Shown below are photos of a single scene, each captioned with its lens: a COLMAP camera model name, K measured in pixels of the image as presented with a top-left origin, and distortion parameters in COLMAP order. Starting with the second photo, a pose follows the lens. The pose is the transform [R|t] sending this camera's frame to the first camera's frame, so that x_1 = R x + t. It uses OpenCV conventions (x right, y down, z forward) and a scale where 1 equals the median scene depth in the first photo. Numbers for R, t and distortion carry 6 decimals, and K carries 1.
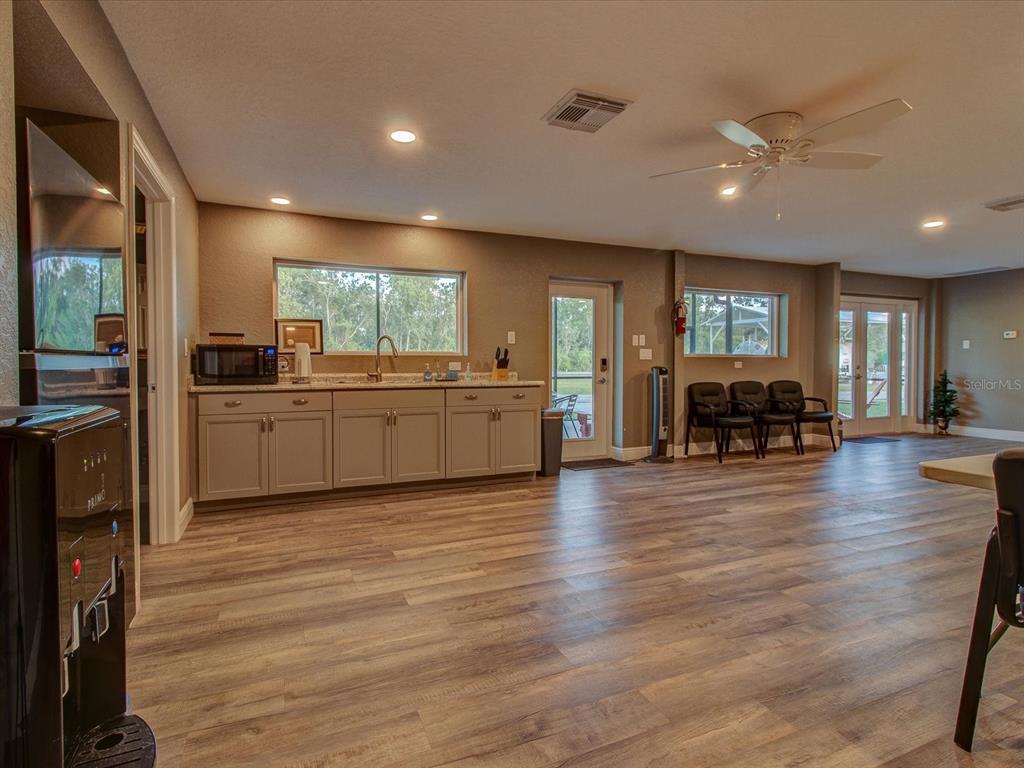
lens RADIAL K [[525.0, 0, 508.6], [0, 525.0, 379.4], [0, 0, 1]] dist [-0.001082, -0.000018]
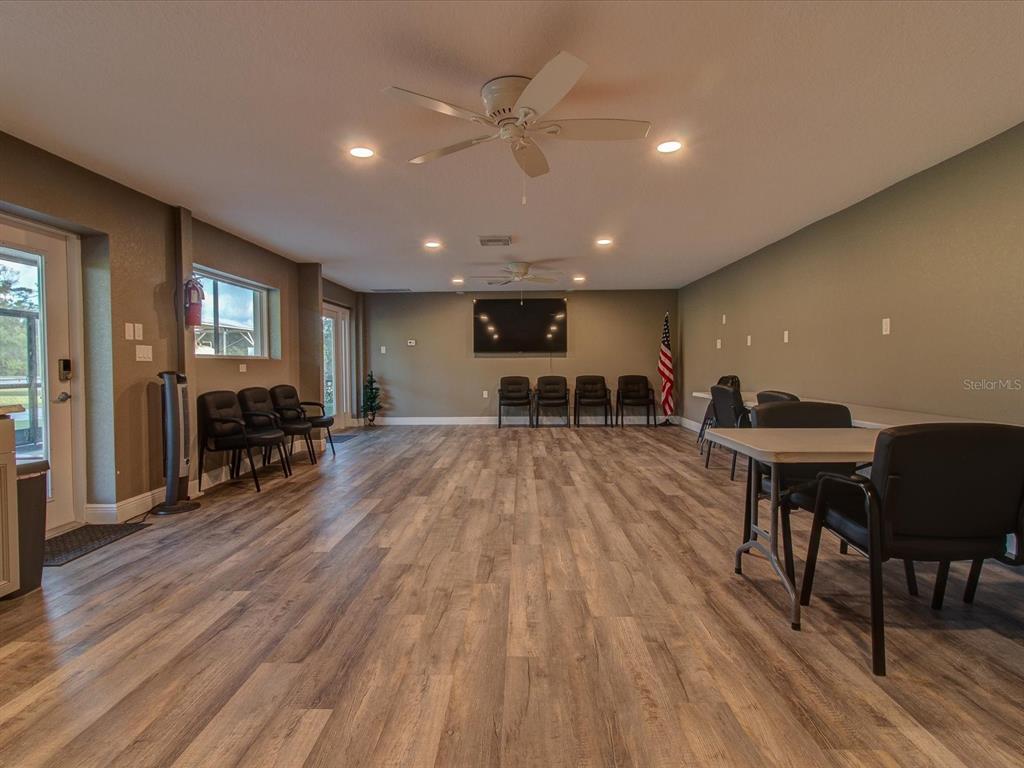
lens RADIAL K [[525.0, 0, 510.3], [0, 525.0, 376.8], [0, 0, 1]] dist [-0.001082, -0.000018]
pose [[0.423160, -0.023992, 0.905737, -0.143713], [0.034430, 0.999353, 0.010387, -0.009125], [-0.905401, 0.026789, 0.423712, 0.299516]]
